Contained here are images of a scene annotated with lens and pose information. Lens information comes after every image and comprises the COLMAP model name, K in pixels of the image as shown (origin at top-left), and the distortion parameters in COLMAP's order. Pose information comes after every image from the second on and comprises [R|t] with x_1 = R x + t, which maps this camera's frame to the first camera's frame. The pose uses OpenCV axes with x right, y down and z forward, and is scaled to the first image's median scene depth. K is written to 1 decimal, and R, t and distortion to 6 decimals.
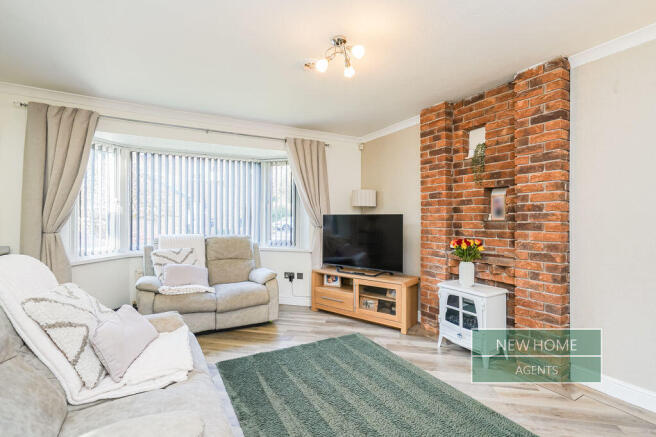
lens RADIAL K [[309.0, 0, 329.8], [0, 309.0, 216.6], [0, 0, 1]] dist [-0.030926, 0.022100]
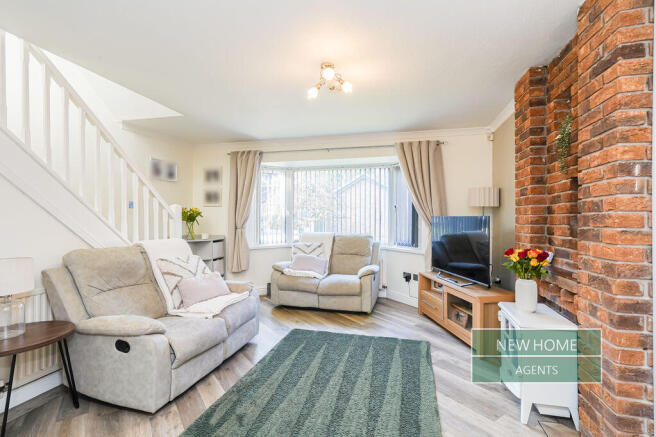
lens RADIAL K [[309.0, 0, 329.8], [0, 309.0, 216.6], [0, 0, 1]] dist [-0.030926, 0.022100]
pose [[0.732253, -0.003063, -0.681026, 0.521815], [0.001499, 0.999995, -0.002885, -0.004225], [0.681031, 0.001092, 0.732254, 0.103757]]
